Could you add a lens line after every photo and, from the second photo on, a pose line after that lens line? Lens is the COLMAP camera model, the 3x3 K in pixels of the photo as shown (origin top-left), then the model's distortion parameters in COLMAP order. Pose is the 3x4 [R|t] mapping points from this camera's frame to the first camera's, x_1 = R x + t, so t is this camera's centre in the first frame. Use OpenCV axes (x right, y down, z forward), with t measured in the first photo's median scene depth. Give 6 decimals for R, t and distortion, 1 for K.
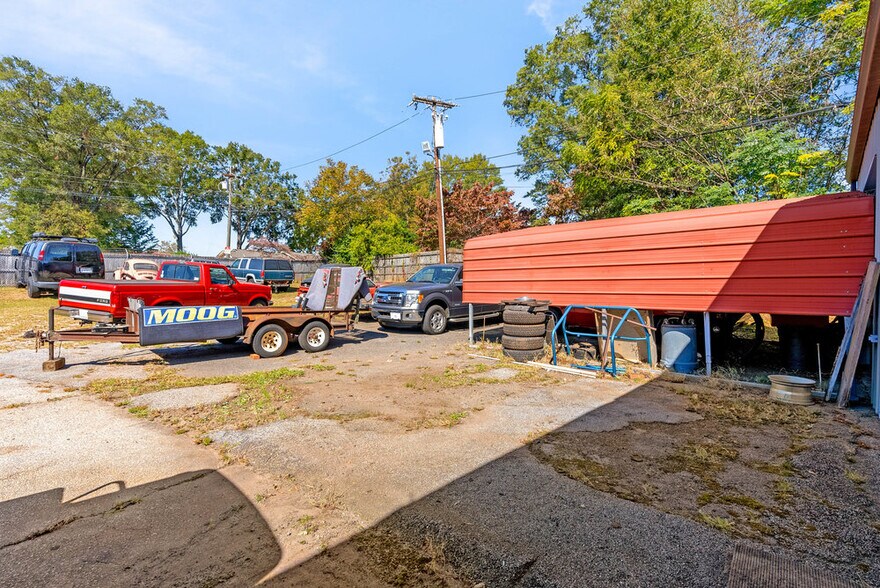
lens RADIAL K [[389.2, 0, 440.0], [0, 389.2, 294.0], [0, 0, 1]] dist [0.000097, 0.000293]
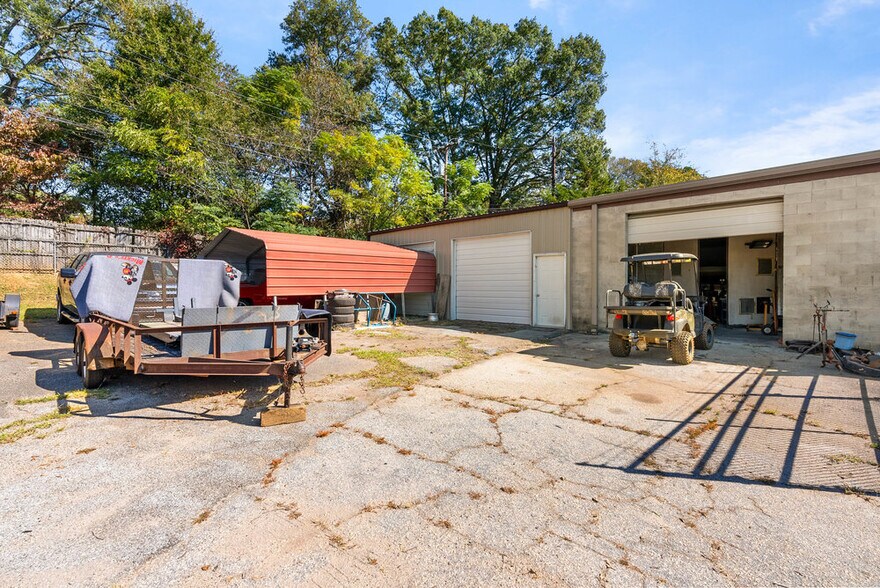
lens RADIAL K [[389.2, 0, 440.0], [0, 389.2, 294.0], [0, 0, 1]] dist [0.000097, 0.000293]
pose [[-0.045287, -0.044875, 0.997966, -1.100269], [-0.002037, 0.998993, 0.044829, -0.034987], [-0.998972, -0.000003, -0.045332, 0.567052]]
